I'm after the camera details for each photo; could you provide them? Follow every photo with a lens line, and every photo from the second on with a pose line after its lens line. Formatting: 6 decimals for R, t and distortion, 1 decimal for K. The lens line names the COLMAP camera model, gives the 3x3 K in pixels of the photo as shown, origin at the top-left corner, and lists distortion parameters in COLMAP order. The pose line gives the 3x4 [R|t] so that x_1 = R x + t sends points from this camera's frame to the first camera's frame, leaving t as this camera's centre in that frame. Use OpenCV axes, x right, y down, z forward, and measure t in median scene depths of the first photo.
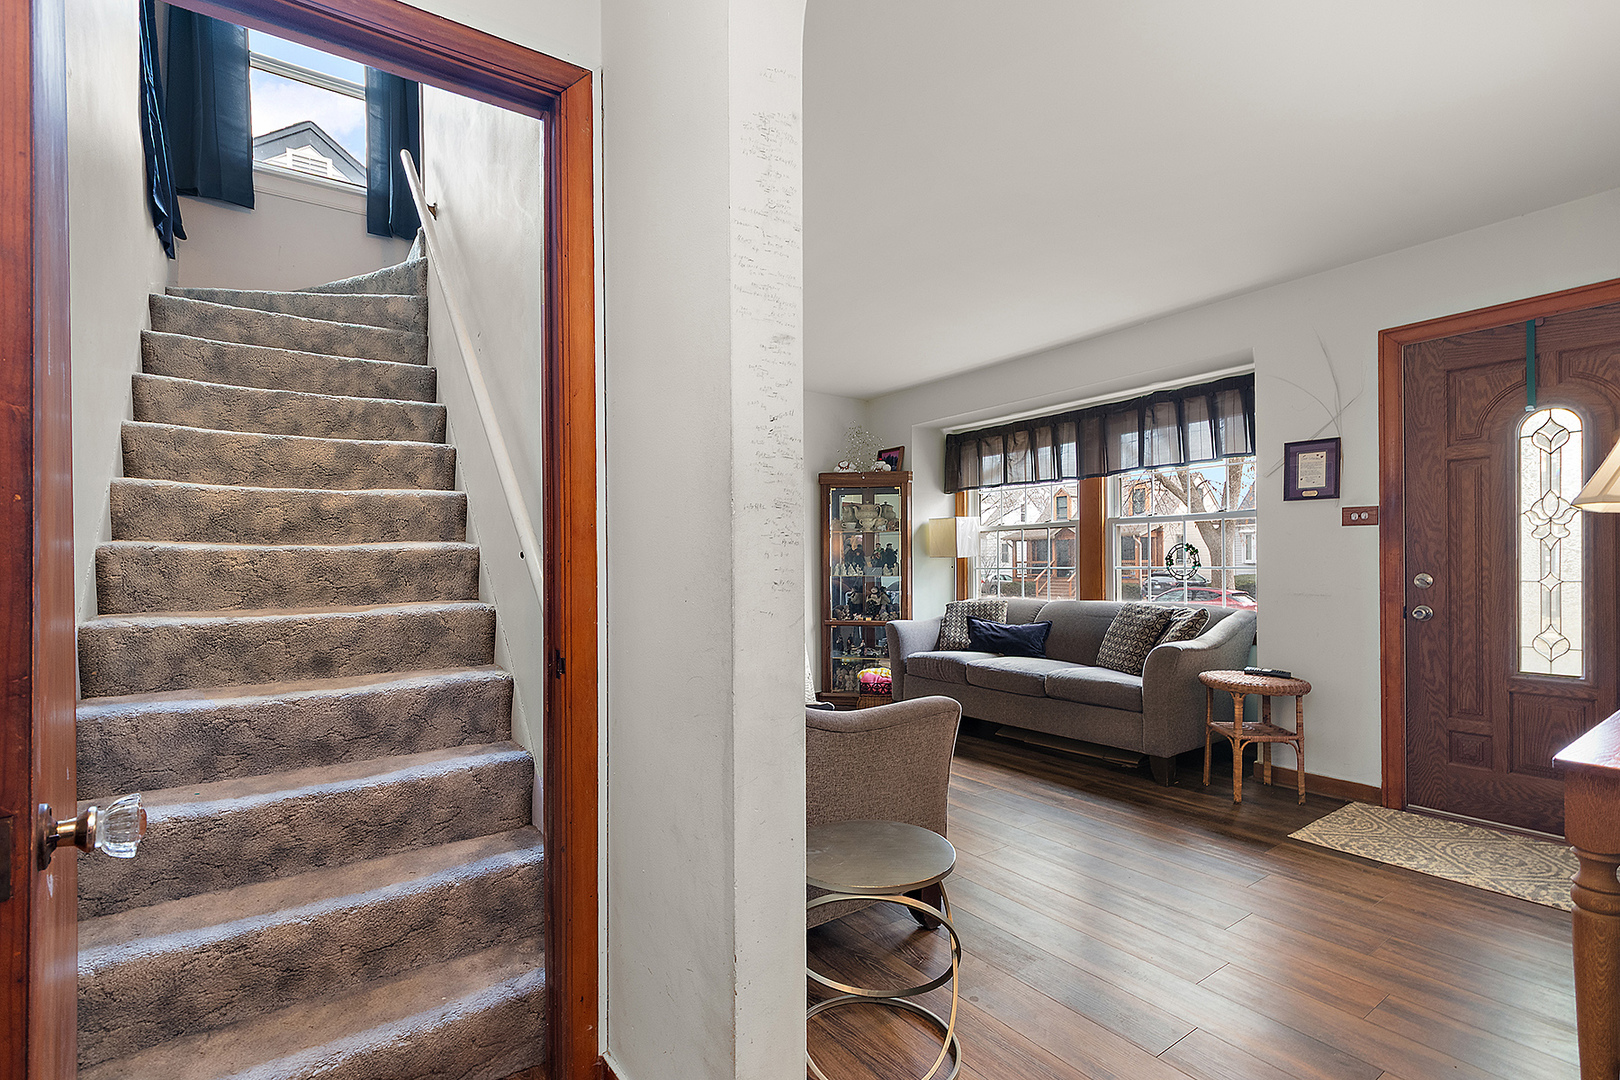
lens RADIAL K [[719.5, 0, 810.0], [0, 719.5, 571.6], [0, 0, 1]] dist [-0.001653, -0.000773]
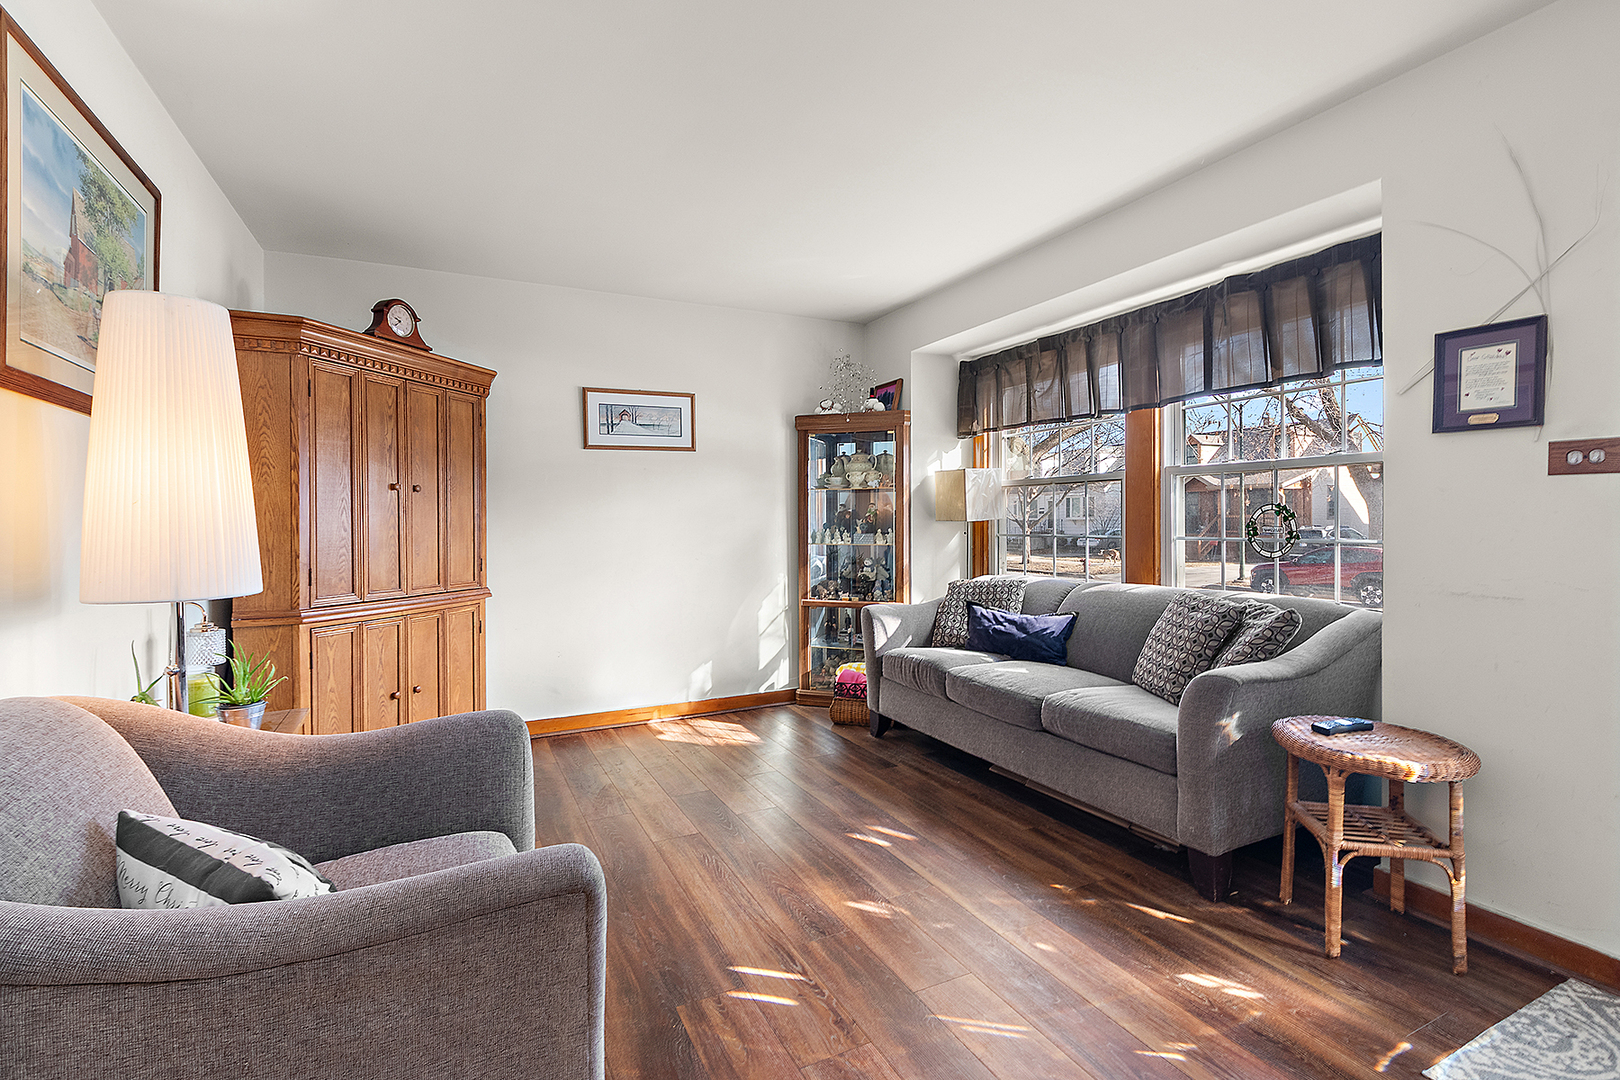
lens RADIAL K [[722.6, 0, 807.3], [0, 722.6, 535.3], [0, 0, 1]] dist [0.001107, 0.000303]
pose [[0.987857, 0.001758, -0.155357, 0.234749], [0.000140, 0.999925, 0.012206, -0.021596], [0.155367, -0.012080, 0.987783, 0.320967]]
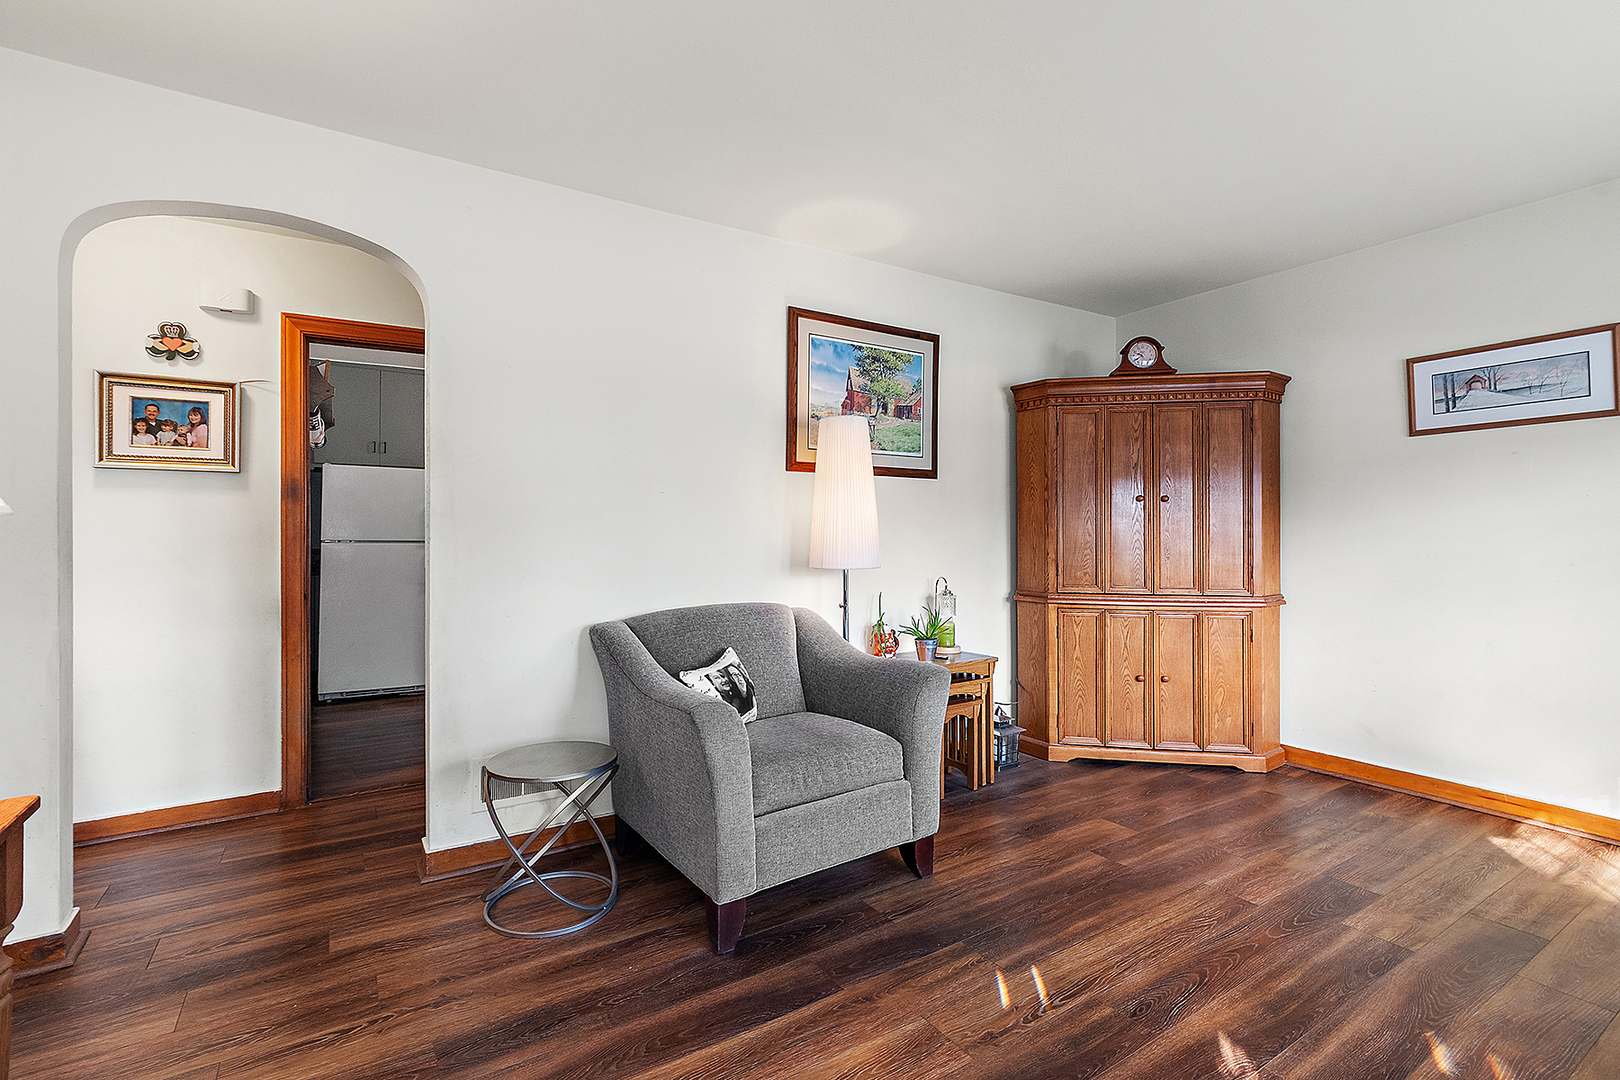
lens RADIAL K [[739.8, 0, 815.6], [0, 739.8, 524.7], [0, 0, 1]] dist [0.002092, -0.000900]
pose [[-0.032263, -0.003676, -0.999473, 0.643548], [-0.006277, 0.999974, -0.003475, -0.025626], [0.999460, 0.006162, -0.032285, 0.668776]]
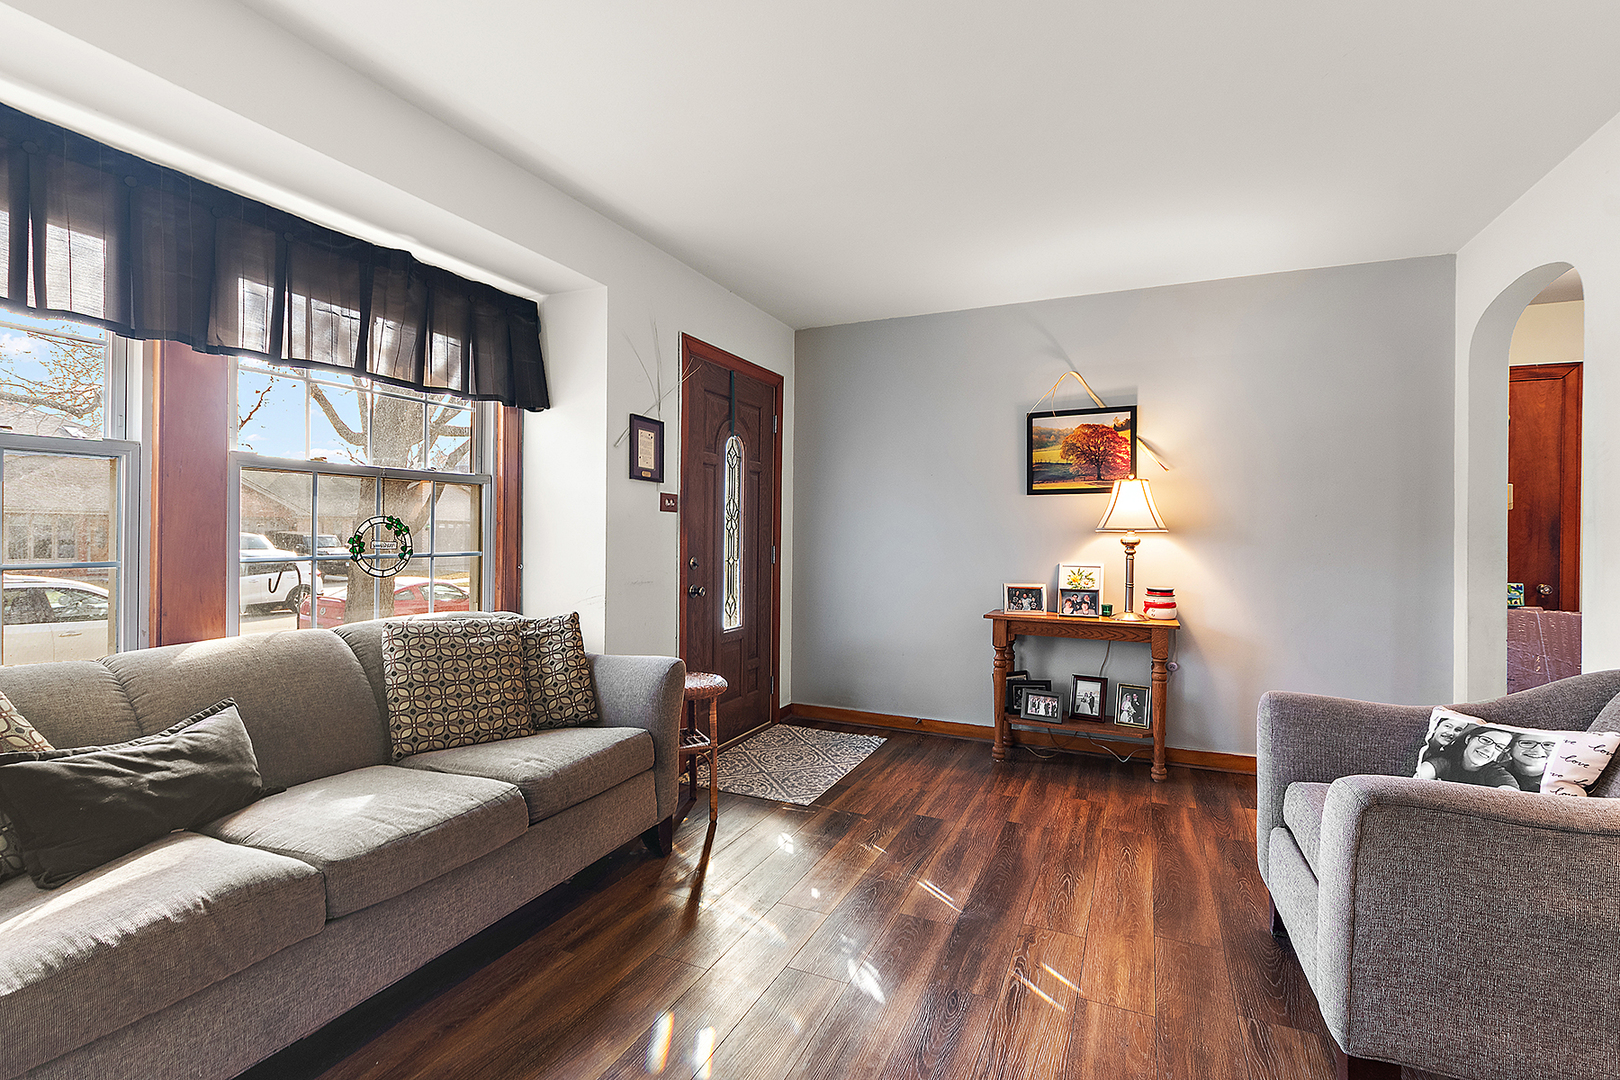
lens RADIAL K [[747.0, 0, 798.0], [0, 747.0, 536.6], [0, 0, 1]] dist [0.000217, 0.000041]
pose [[-0.497846, 0.001814, 0.867264, -0.224378], [0.003888, 0.999992, 0.000141, -0.024658], [-0.867257, 0.003442, -0.497849, 1.202103]]
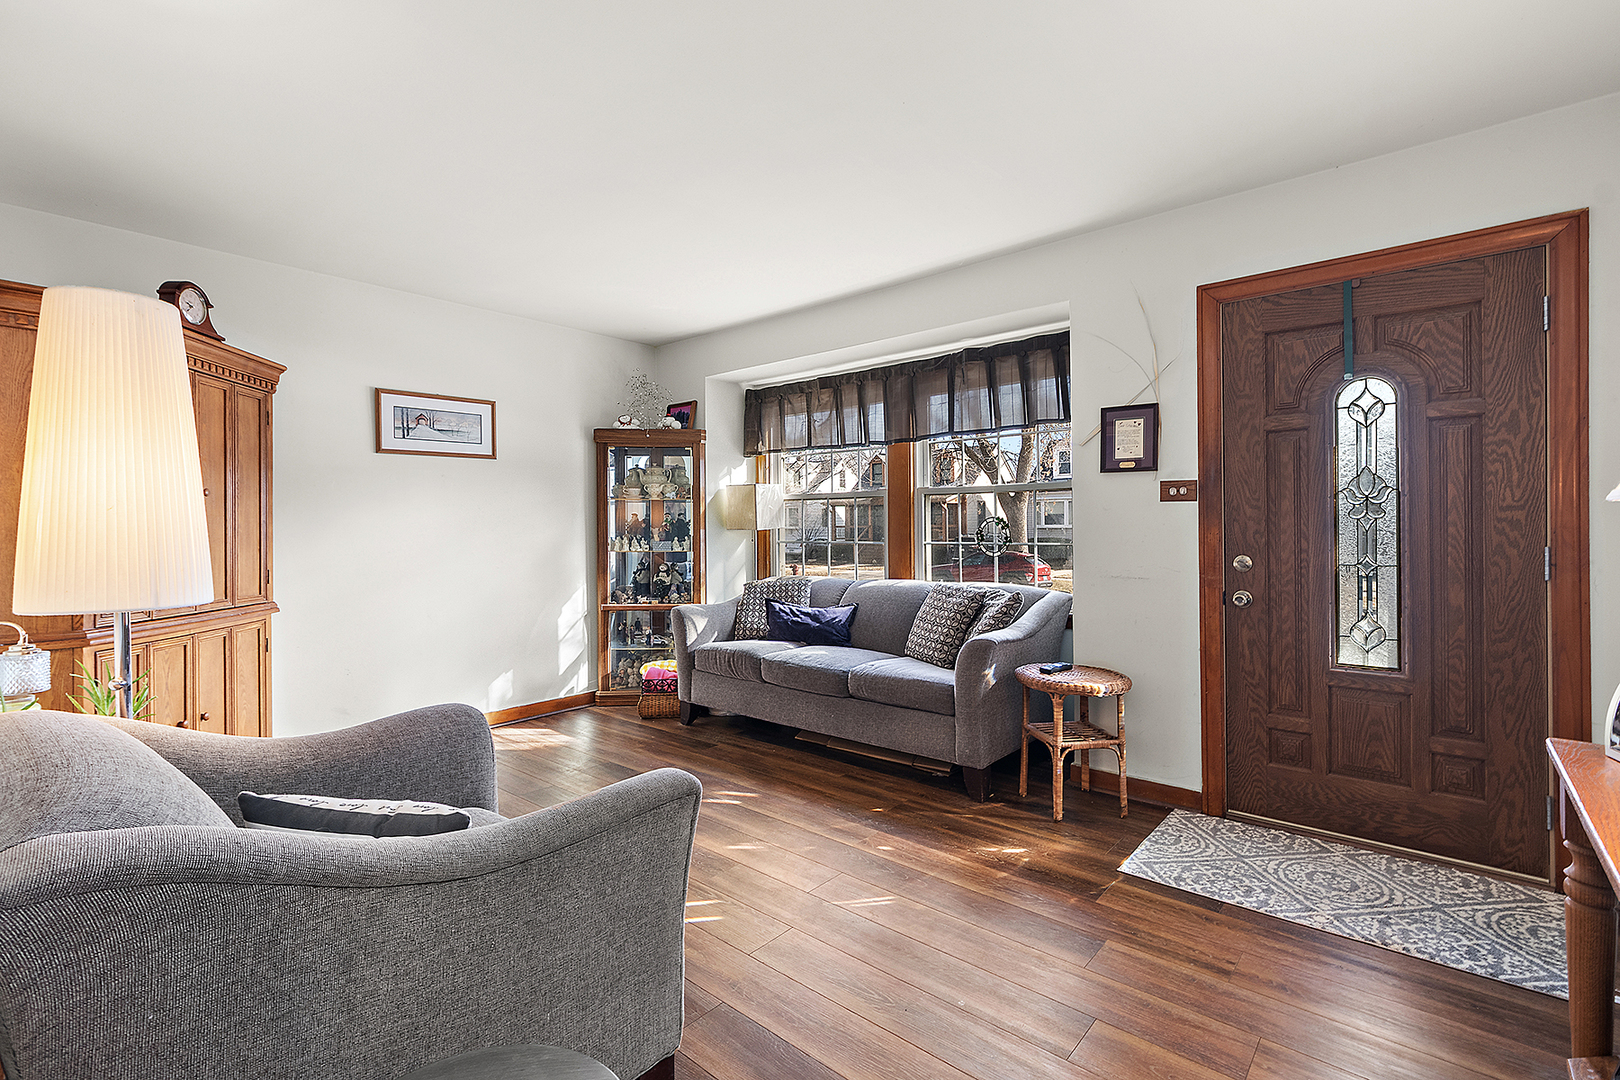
lens RADIAL K [[719.1, 0, 805.9], [0, 719.1, 531.9], [0, 0, 1]] dist [0.024140, -0.025161]
pose [[0.971959, -0.001103, 0.235148, 0.084751], [0.002195, 0.999988, -0.004382, -0.019927], [-0.235140, 0.004775, 0.971950, 0.199266]]
